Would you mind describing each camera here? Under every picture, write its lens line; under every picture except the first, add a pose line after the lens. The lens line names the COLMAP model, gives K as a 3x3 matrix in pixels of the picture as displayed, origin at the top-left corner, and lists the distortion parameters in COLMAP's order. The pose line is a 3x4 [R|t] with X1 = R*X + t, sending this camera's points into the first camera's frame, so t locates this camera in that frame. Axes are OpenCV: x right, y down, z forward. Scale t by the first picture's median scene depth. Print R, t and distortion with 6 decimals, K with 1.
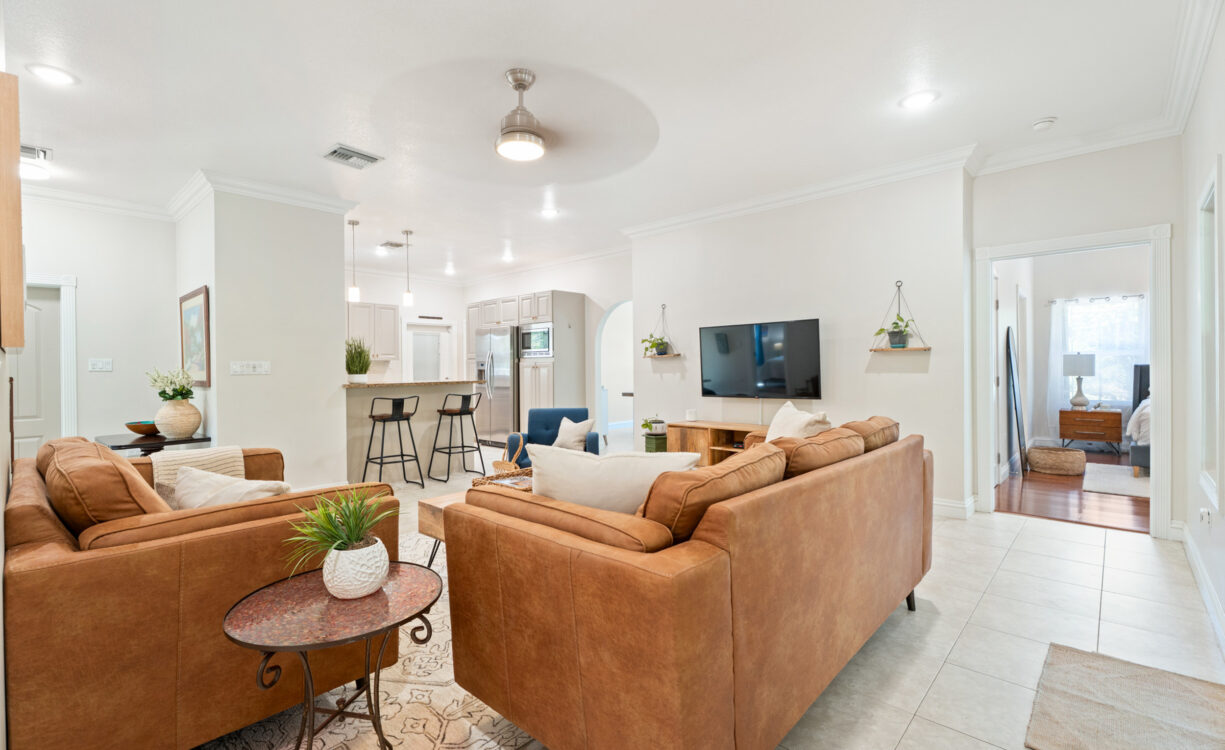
lens RADIAL K [[544.3, 0, 612.5], [0, 544.3, 375.0], [0, 0, 1]] dist [-0.002309, -0.000224]
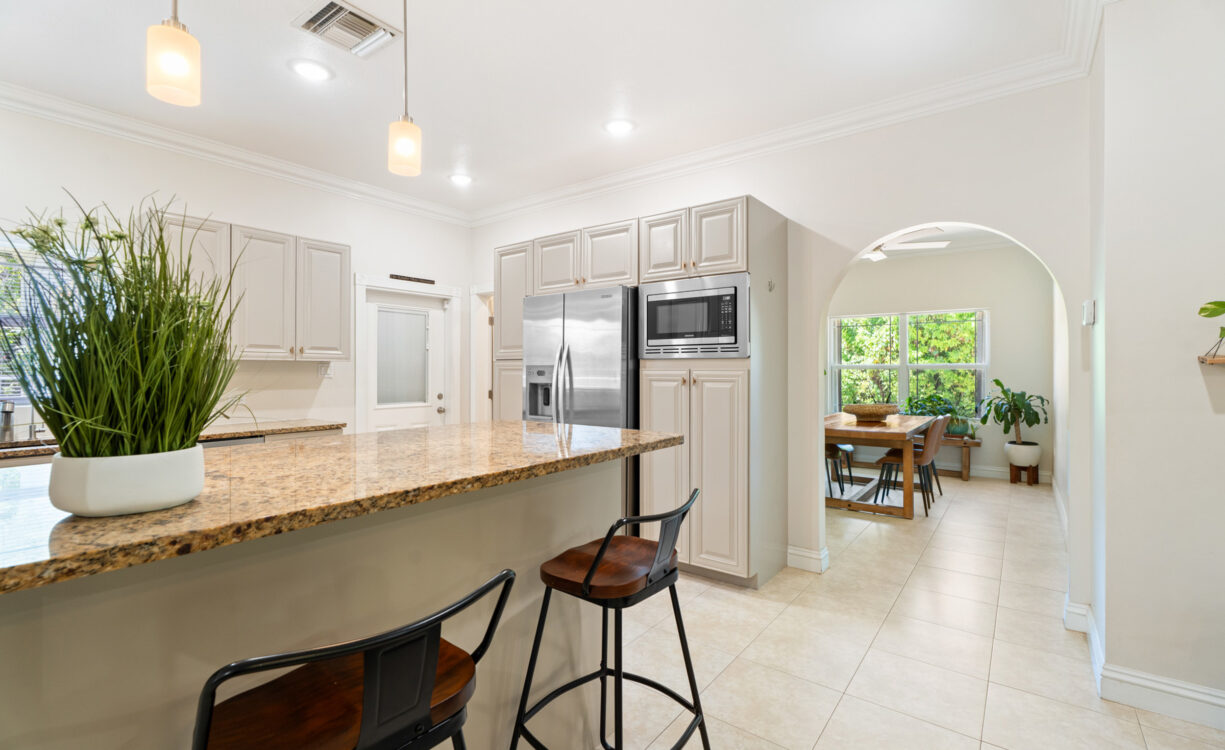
lens RADIAL K [[544.3, 0, 612.5], [0, 544.3, 375.0], [0, 0, 1]] dist [-0.002309, -0.000224]
pose [[0.995453, 0.010143, 0.094717, -0.248840], [-0.009685, 0.999939, -0.005298, -0.017020], [-0.094764, 0.004357, 0.995490, 0.600421]]
